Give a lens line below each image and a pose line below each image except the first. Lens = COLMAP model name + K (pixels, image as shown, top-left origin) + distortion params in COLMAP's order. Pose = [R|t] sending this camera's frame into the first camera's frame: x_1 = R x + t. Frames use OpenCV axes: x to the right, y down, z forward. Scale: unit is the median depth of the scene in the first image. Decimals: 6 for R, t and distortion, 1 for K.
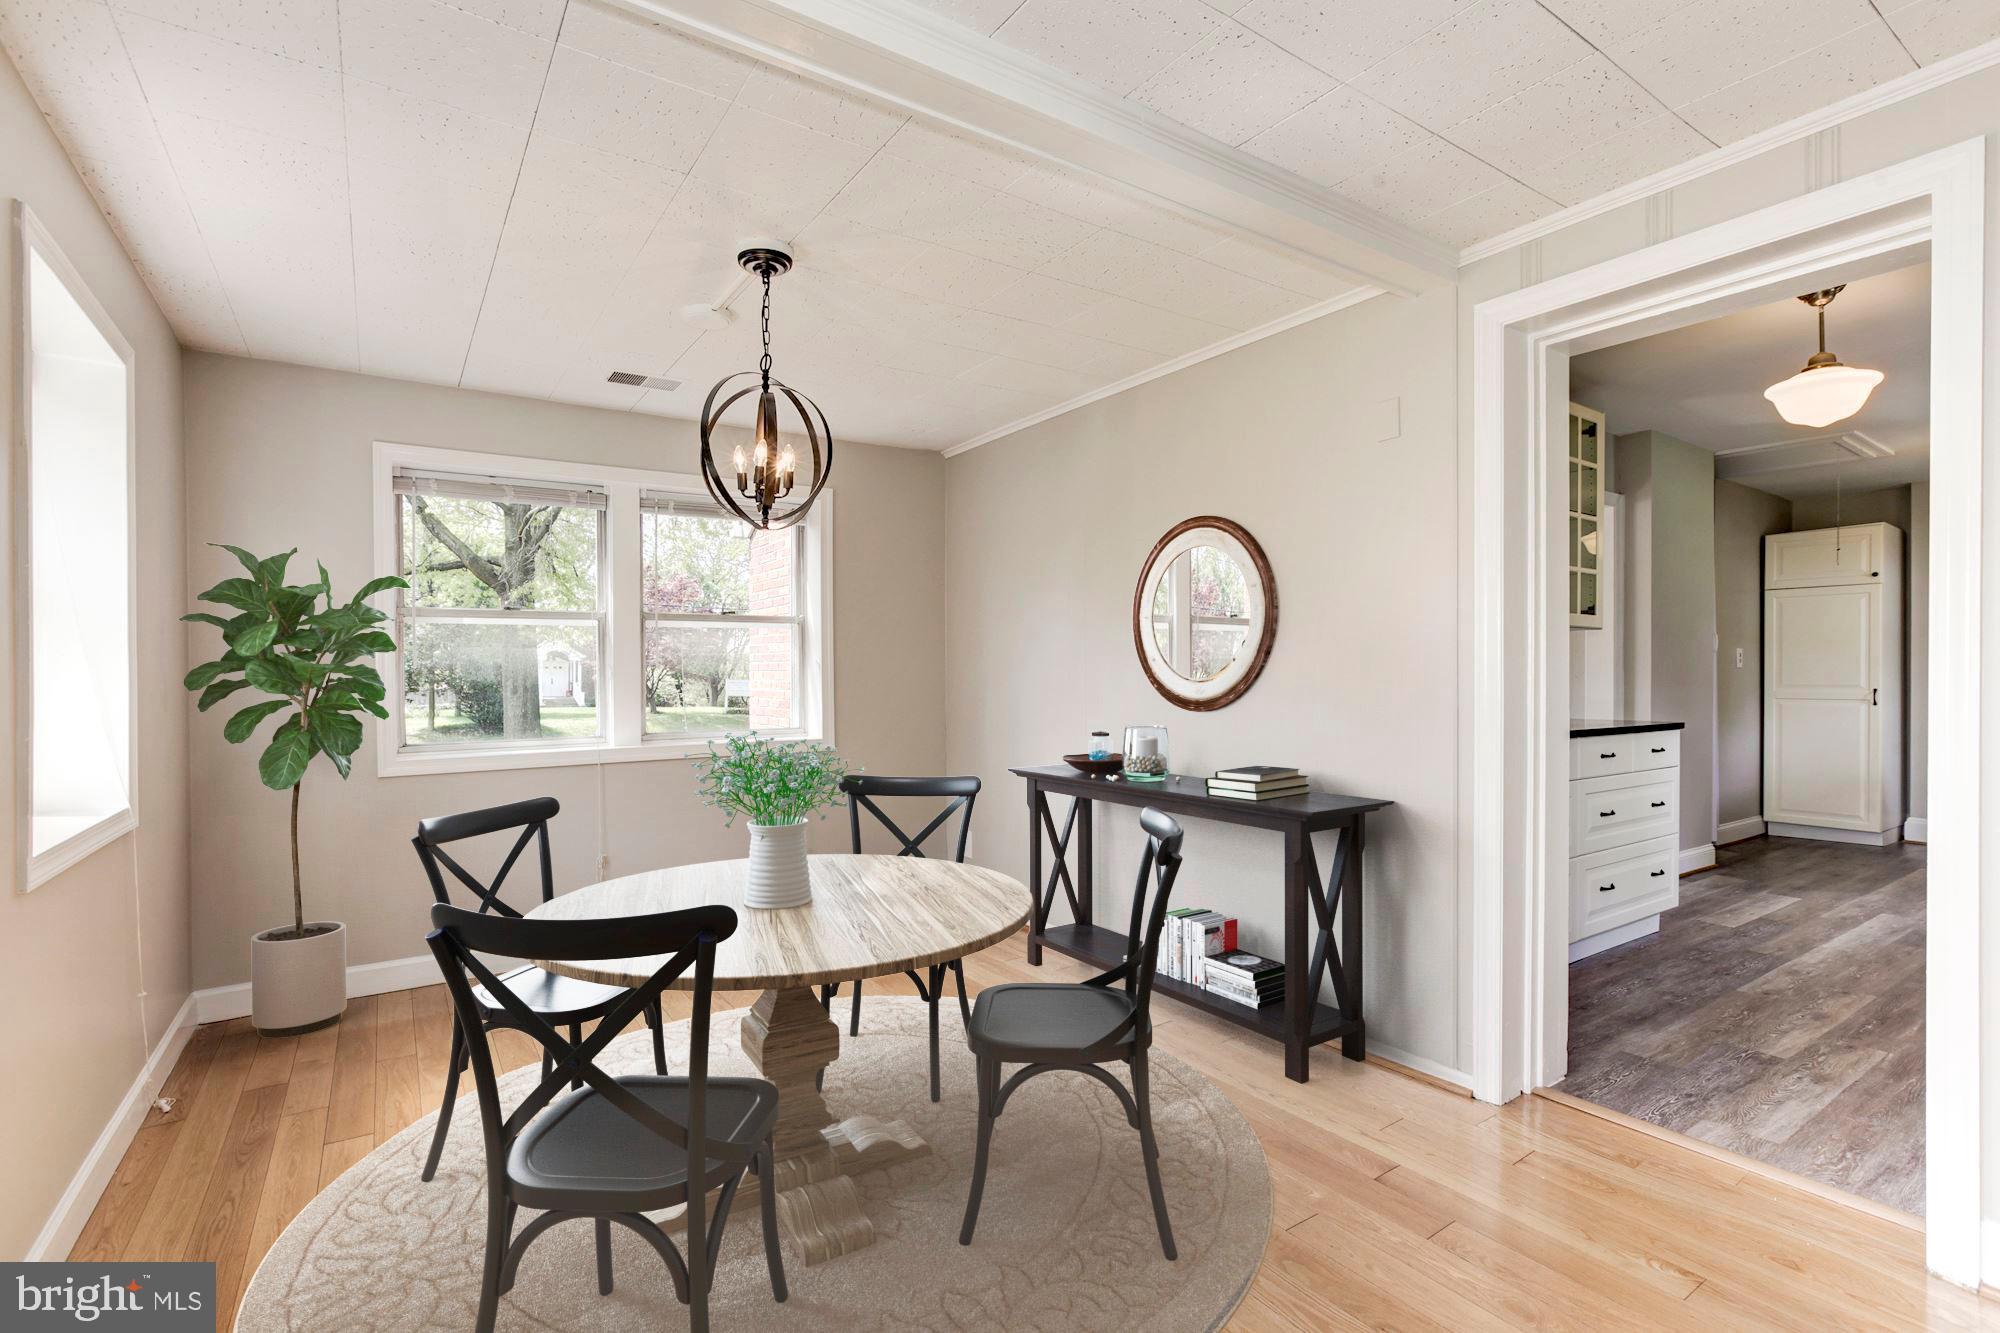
lens RADIAL K [[916.6, 0, 1015.5], [0, 916.6, 682.8], [0, 0, 1]] dist [-0.030906, 0.016920]
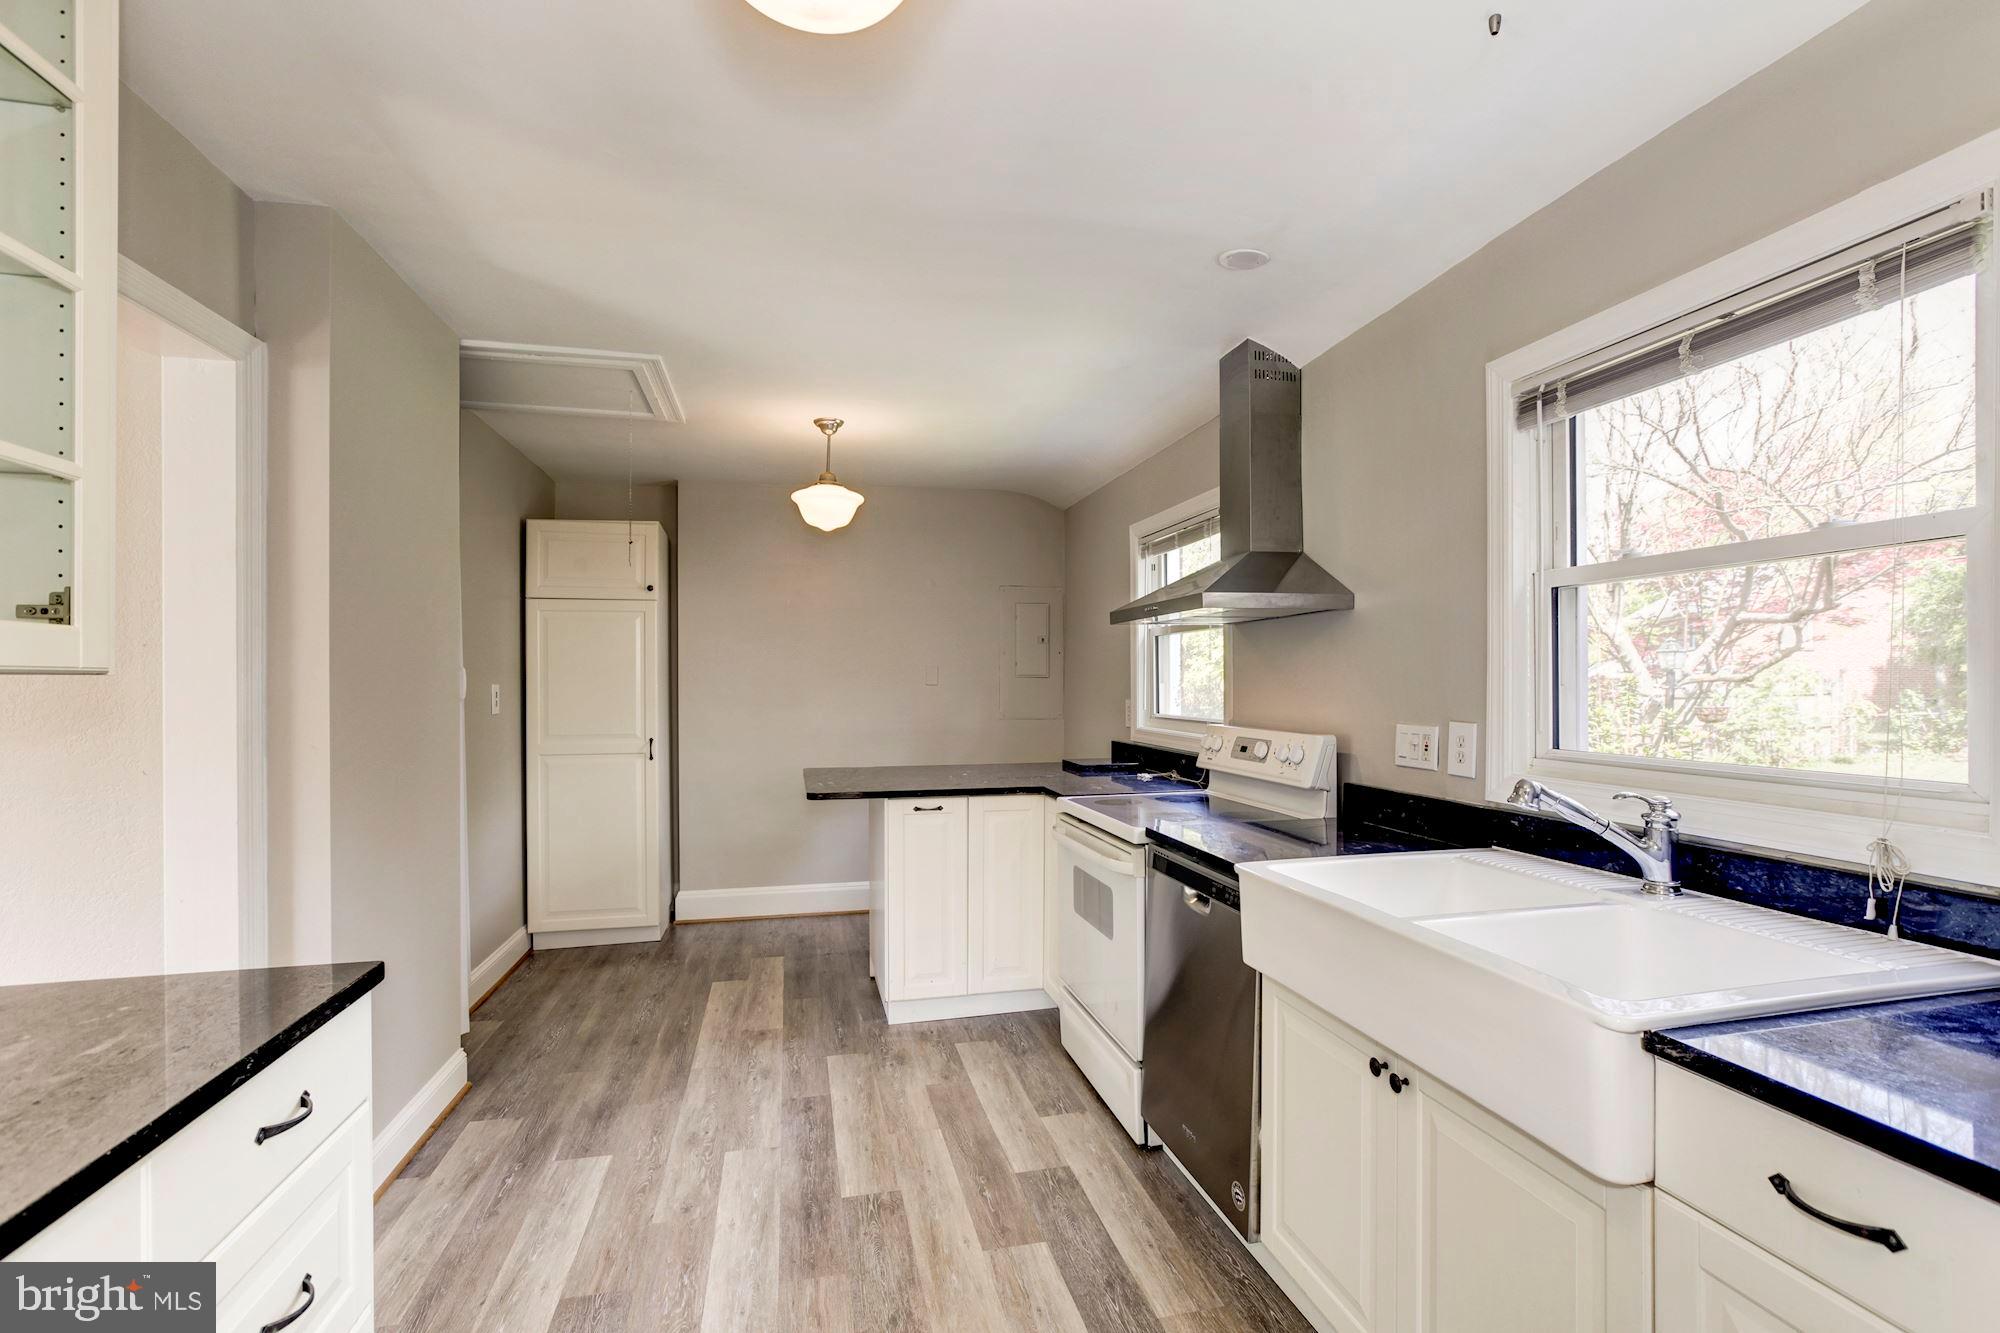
lens RADIAL K [[916.6, 0, 989.4], [0, 916.6, 679.1], [0, 0, 1]] dist [-0.030906, 0.016920]
pose [[0.375492, -0.001279, 0.926825, 0.330666], [0.009007, 0.999957, -0.002269, -0.037199], [-0.926782, 0.009200, 0.375488, 0.429557]]
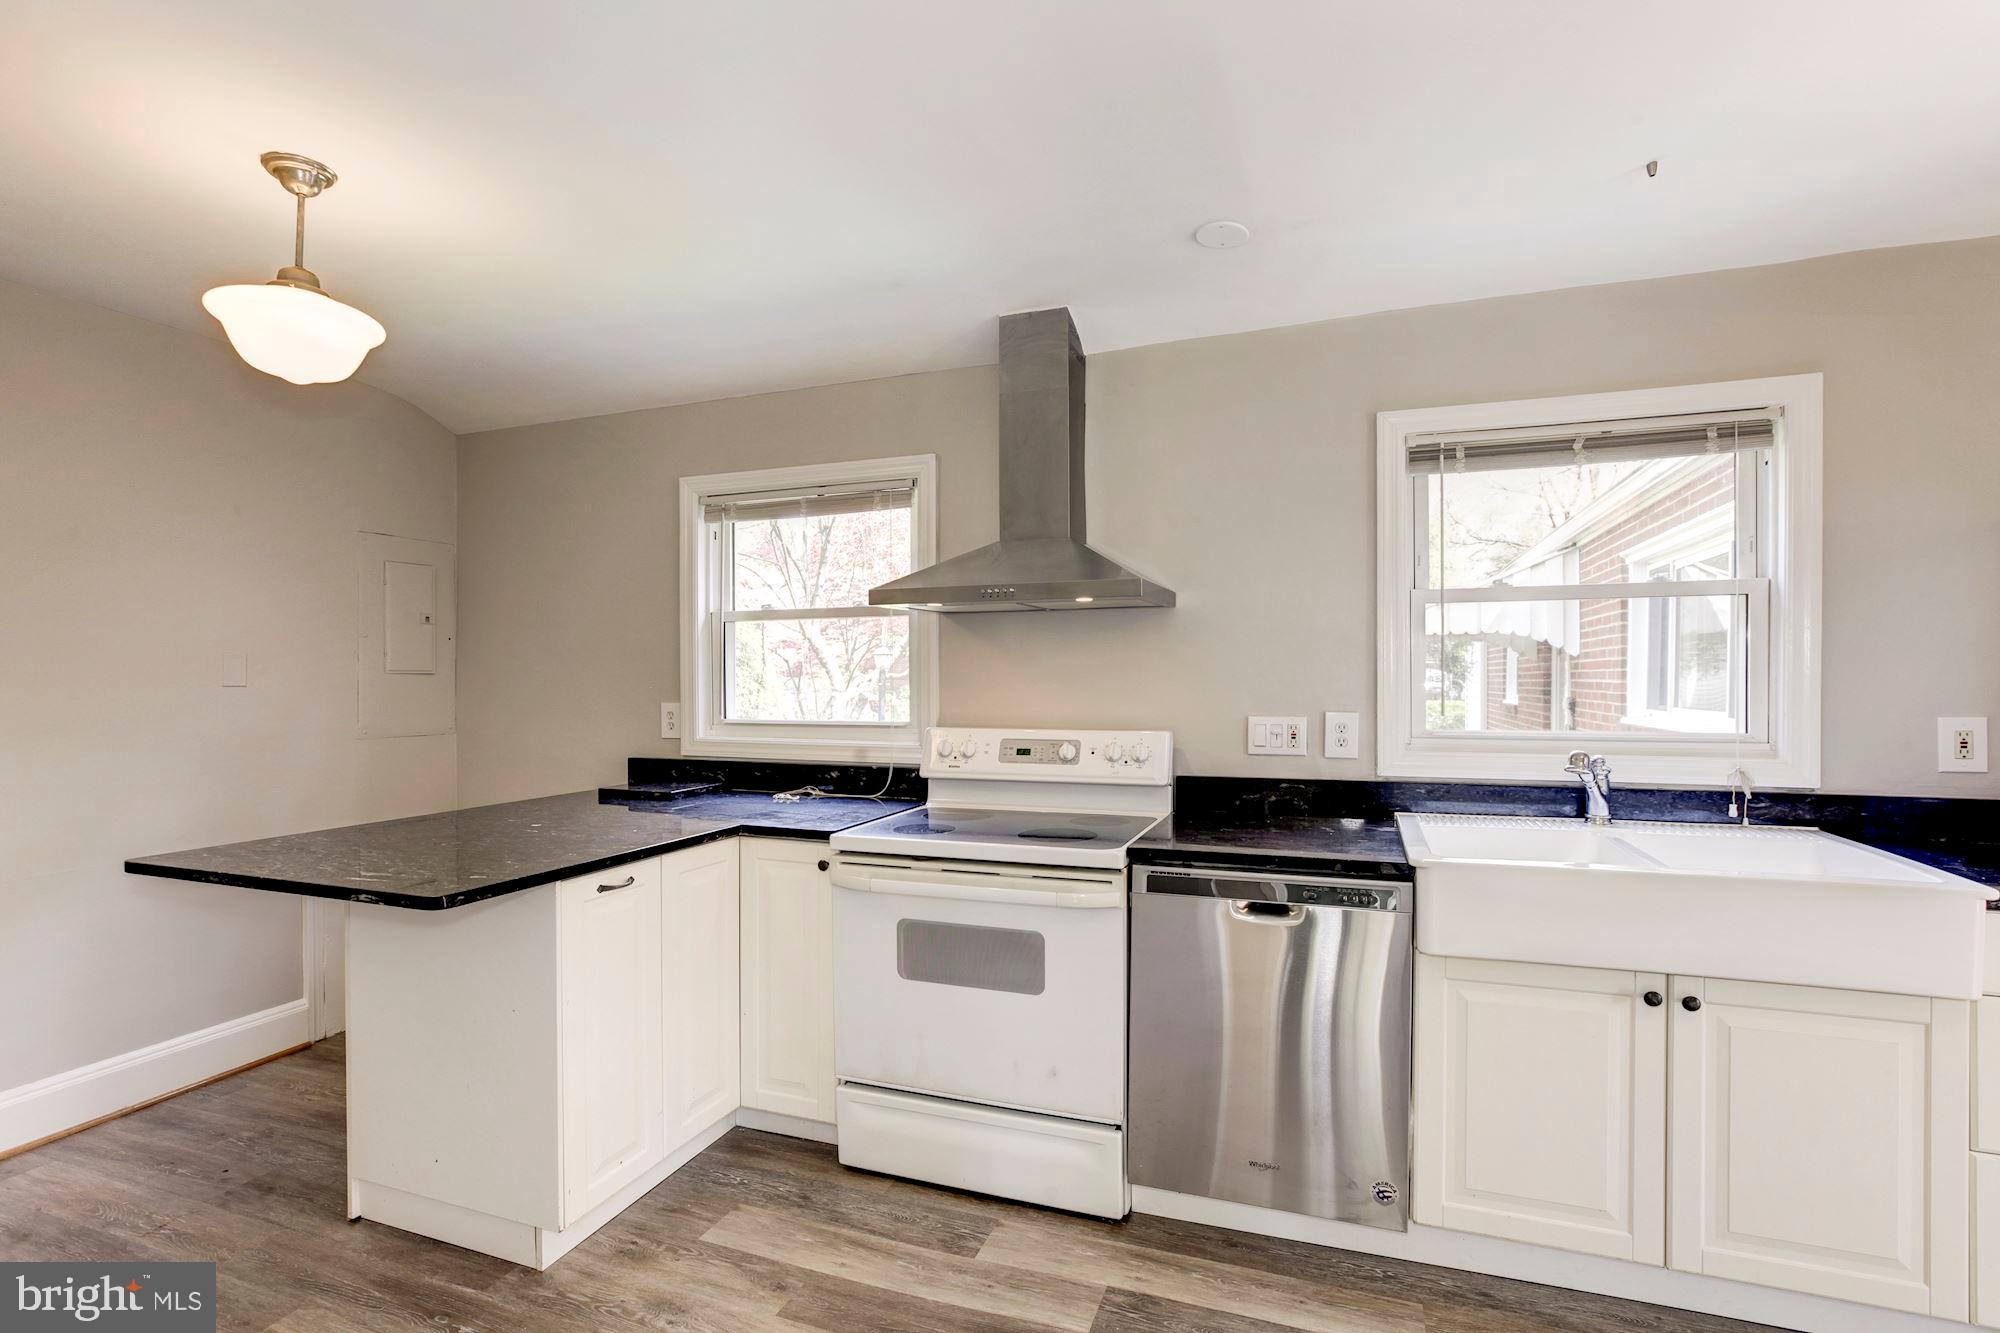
lens RADIAL K [[916.6, 0, 992.6], [0, 916.6, 685.2], [0, 0, 1]] dist [-0.030906, 0.016920]
pose [[-0.571764, -0.006231, 0.820394, 0.466379], [0.006259, 0.999909, 0.011957, -0.037648], [-0.820394, 0.011972, -0.571673, 0.733855]]
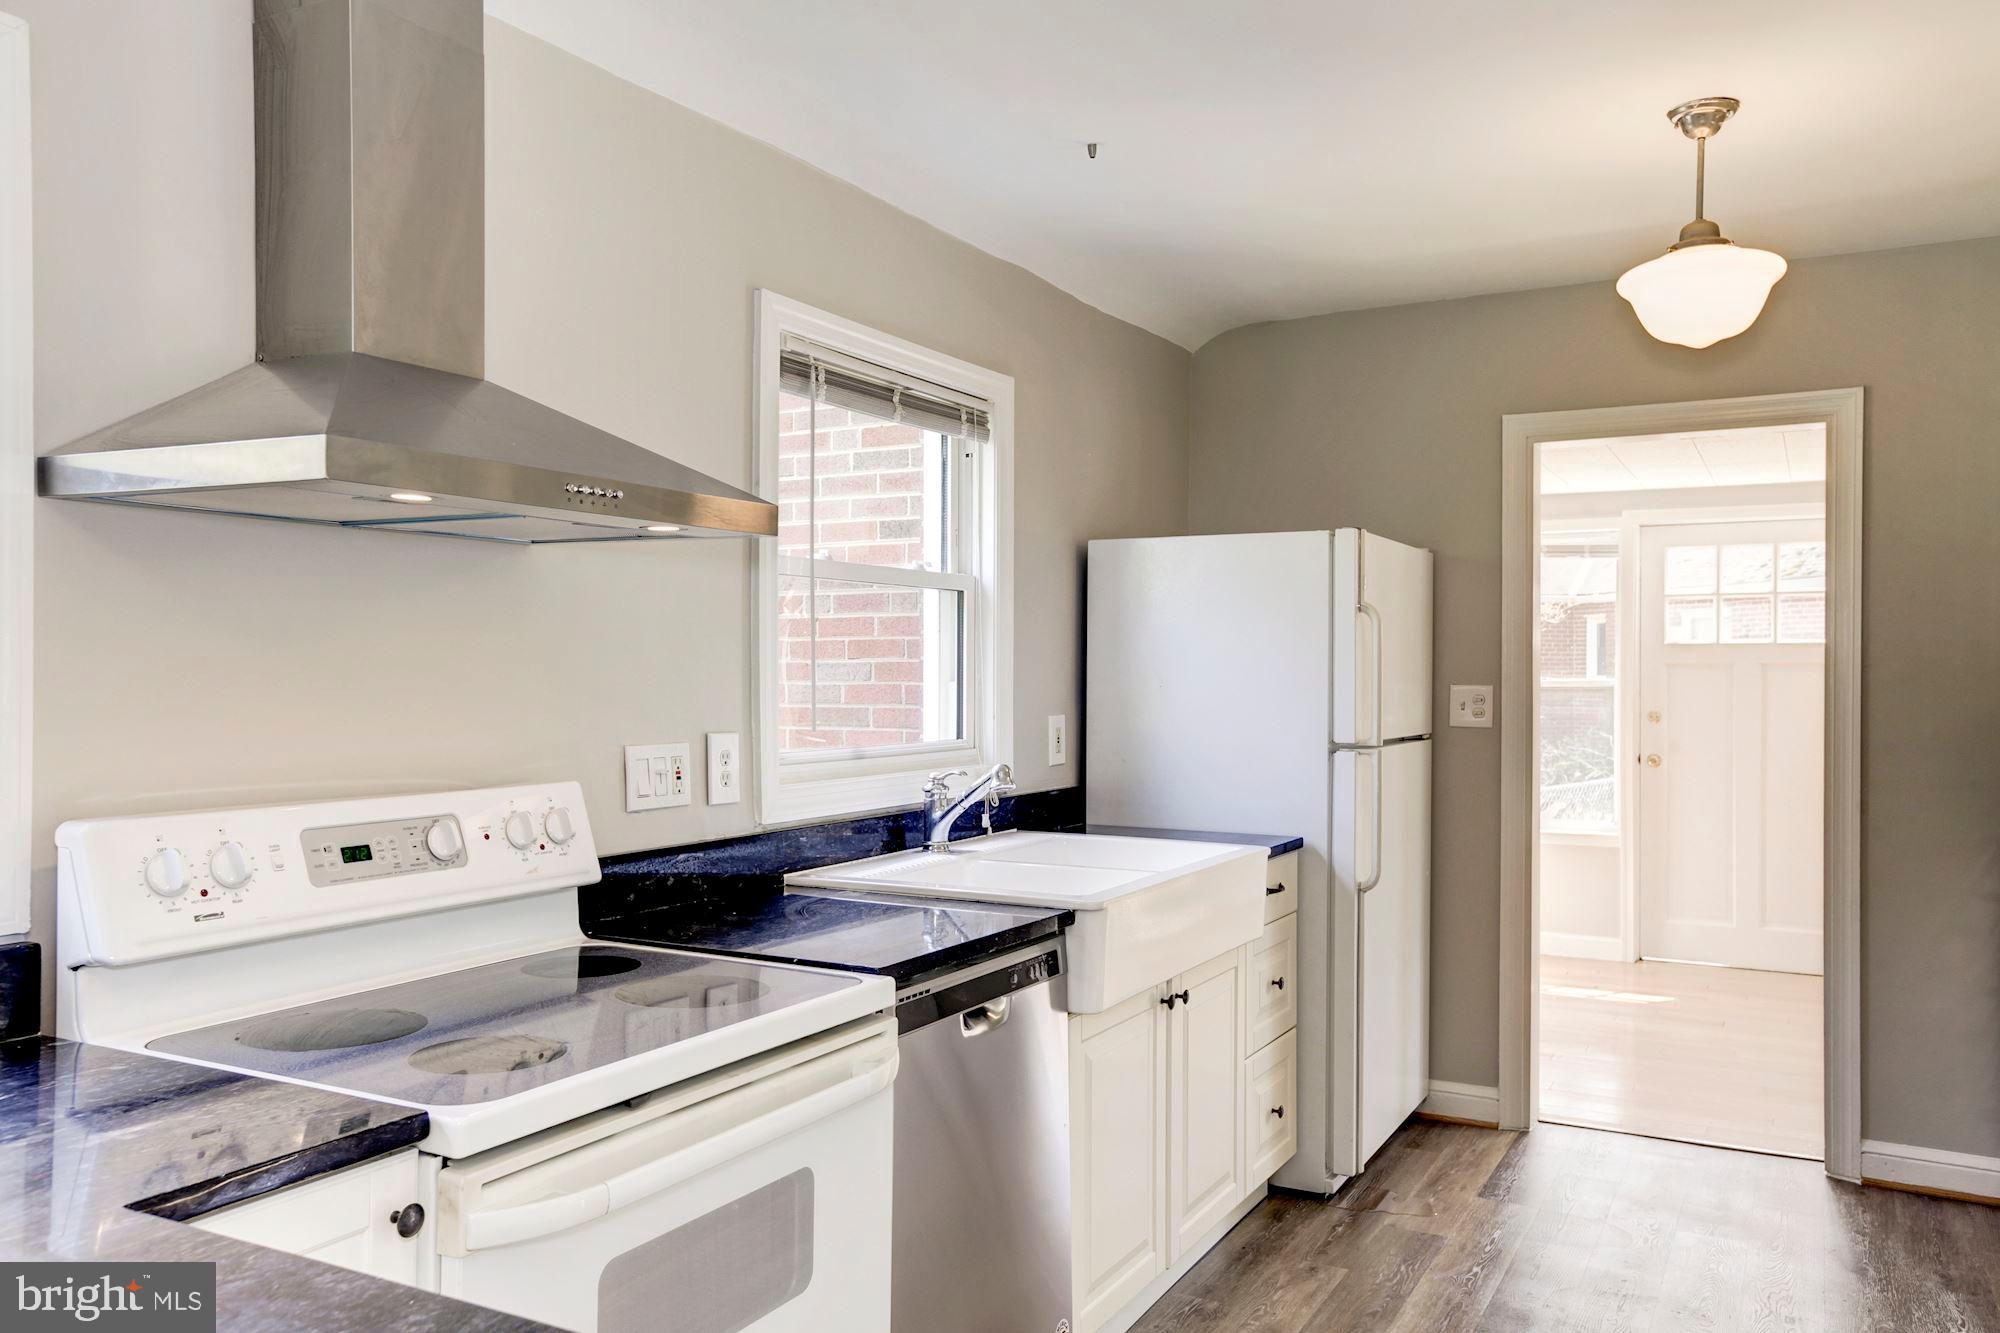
lens RADIAL K [[1616.5, 0, 1016.6], [0, 1616.5, 673.7], [0, 0, 1]] dist [0.002083, 0.061127]
pose [[-0.877137, -0.003644, -0.480226, 0.838521], [-0.006284, 0.999973, 0.003891, -0.039036], [0.480199, 0.006430, -0.877136, 0.818889]]
